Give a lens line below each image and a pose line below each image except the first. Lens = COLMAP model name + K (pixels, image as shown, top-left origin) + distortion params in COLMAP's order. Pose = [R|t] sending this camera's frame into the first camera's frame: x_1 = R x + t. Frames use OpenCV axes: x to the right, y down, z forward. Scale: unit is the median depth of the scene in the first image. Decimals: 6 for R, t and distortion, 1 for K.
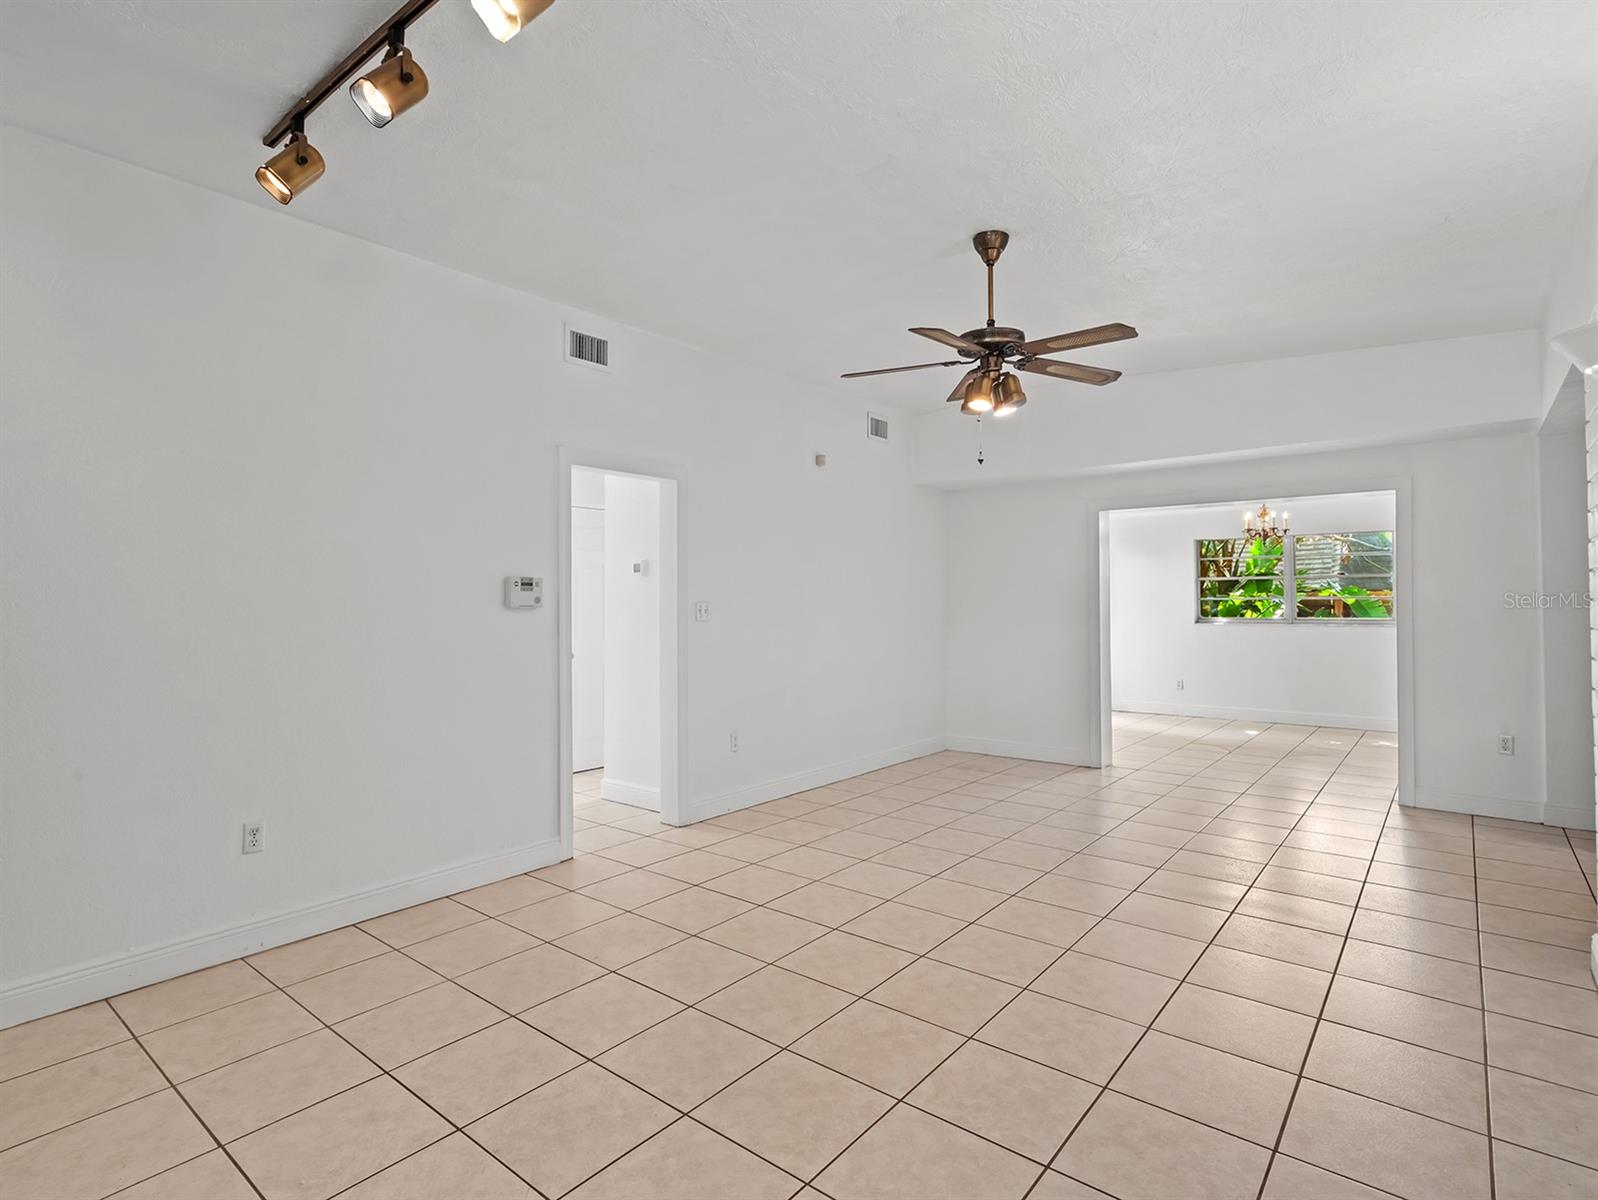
lens RADIAL K [[823.7, 0, 783.9], [0, 823.7, 594.5], [0, 0, 1]] dist [0.002074, 0.001682]
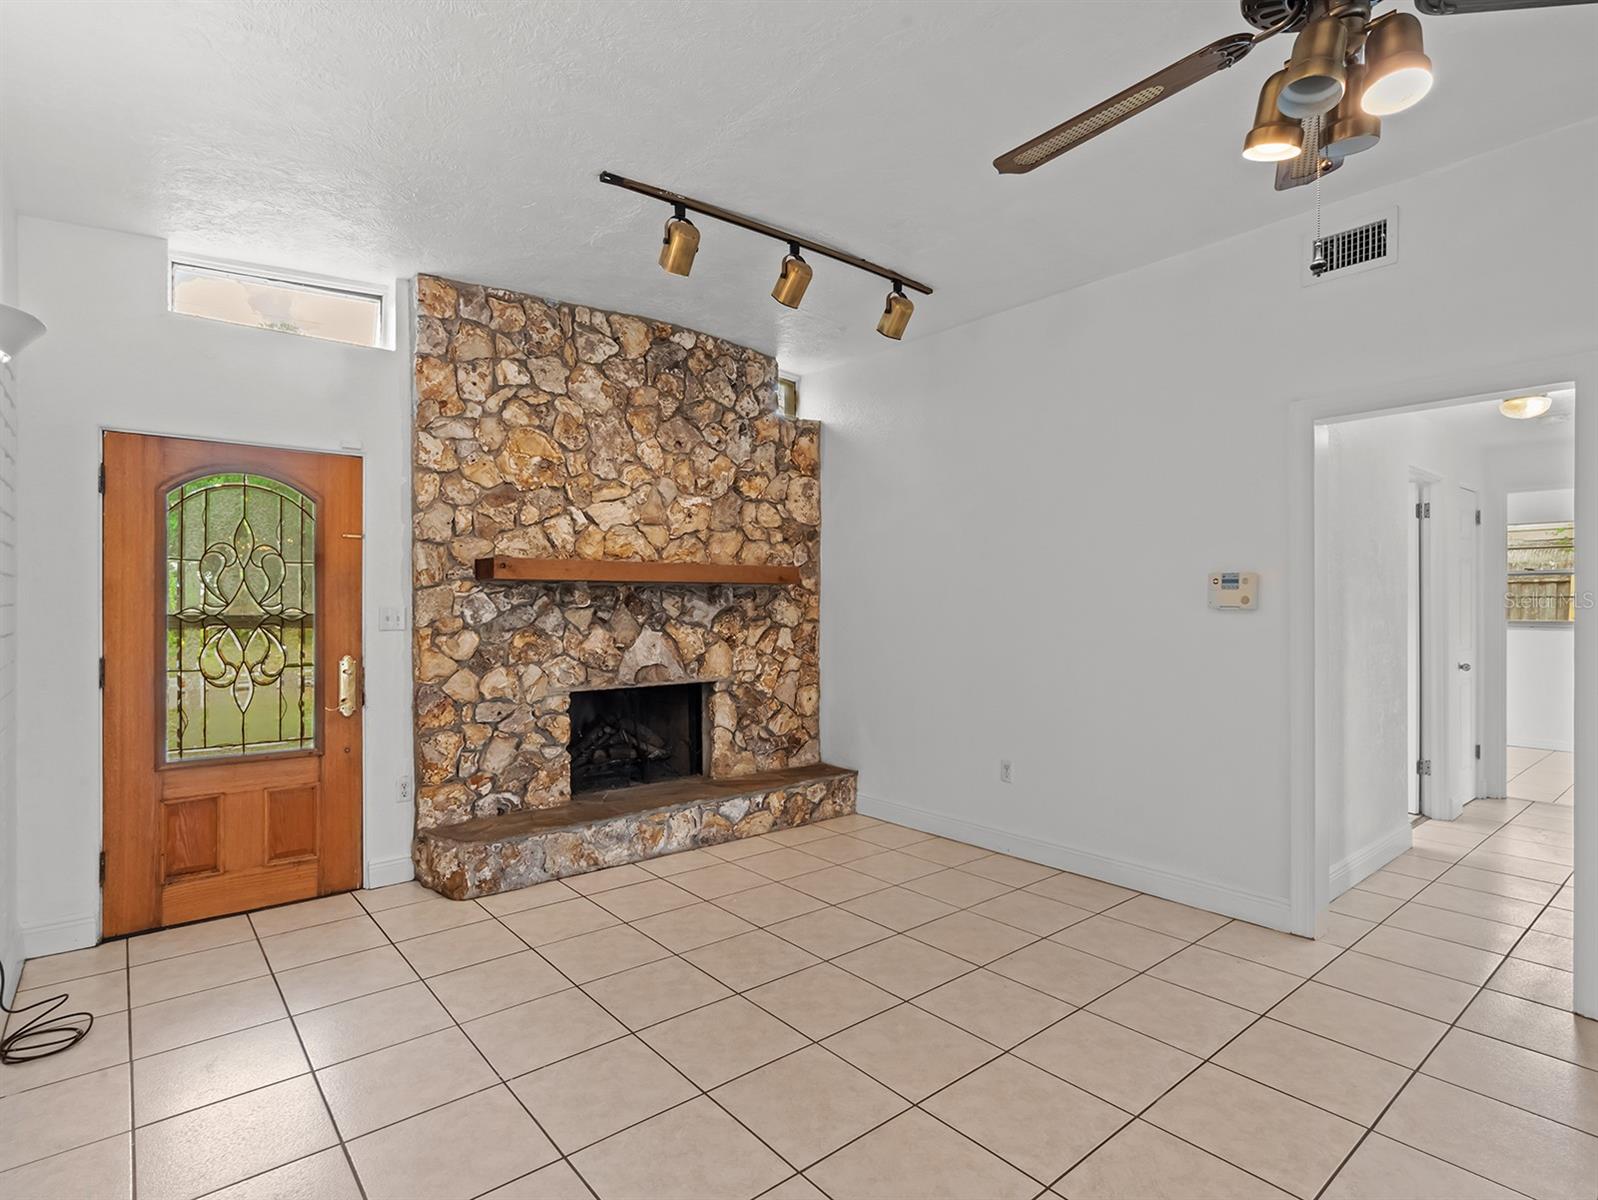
lens RADIAL K [[823.7, 0, 797.0], [0, 823.7, 604.1], [0, 0, 1]] dist [0.002074, 0.001682]
pose [[-0.192743, 0.006497, -0.981228, 0.671083], [0.010070, 0.999939, 0.004642, 0.003033], [0.981198, -0.008986, -0.192797, 0.790917]]
